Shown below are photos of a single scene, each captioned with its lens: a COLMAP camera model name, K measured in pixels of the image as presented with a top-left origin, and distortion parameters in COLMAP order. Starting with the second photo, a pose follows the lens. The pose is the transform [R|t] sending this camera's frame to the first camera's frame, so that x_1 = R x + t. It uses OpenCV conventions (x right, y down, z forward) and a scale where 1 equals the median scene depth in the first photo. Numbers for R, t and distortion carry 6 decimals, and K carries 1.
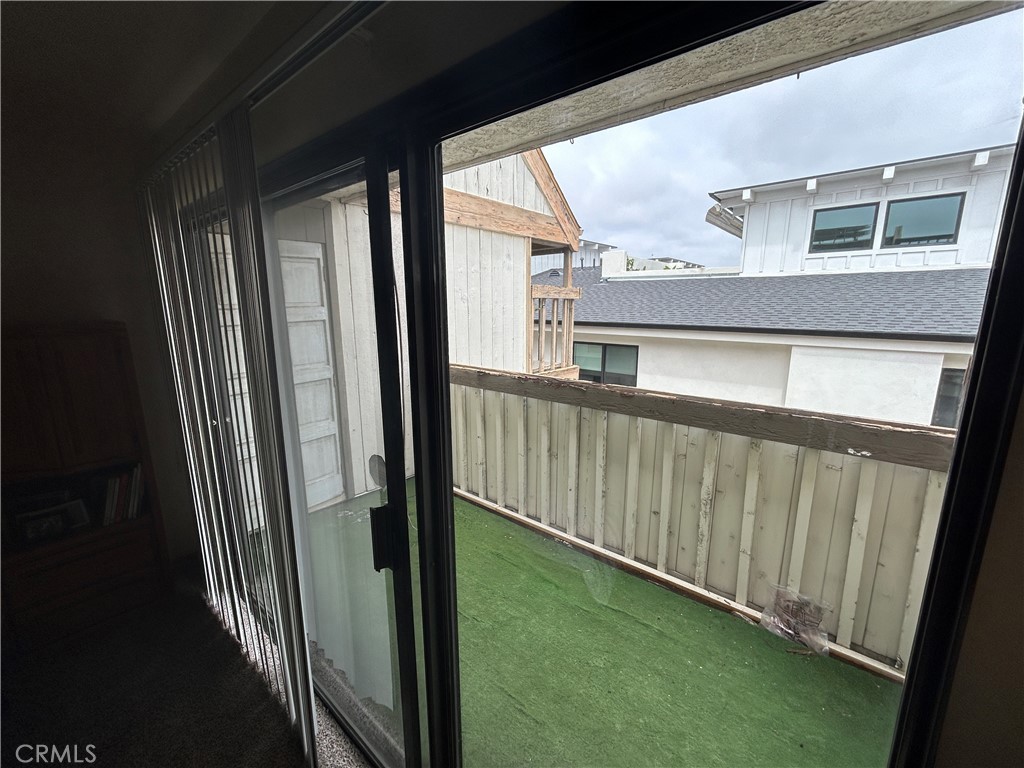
lens RADIAL K [[411.7, 0, 511.8], [0, 411.7, 381.5], [0, 0, 1]] dist [-0.003808, 0.000356]
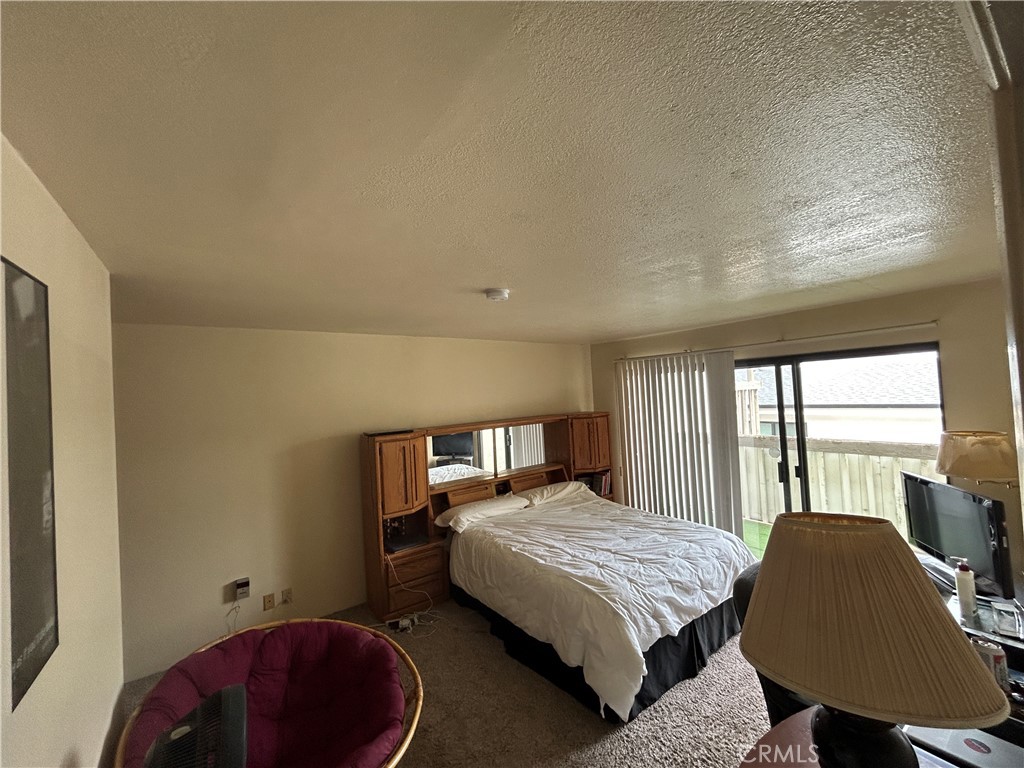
lens RADIAL K [[411.7, 0, 511.3], [0, 411.7, 383.8], [0, 0, 1]] dist [-0.003808, 0.000356]
pose [[0.963741, -0.057990, -0.260462, -0.579740], [0.001018, 0.976892, -0.213730, 0.157216], [0.266837, 0.205716, 0.941530, -1.085497]]
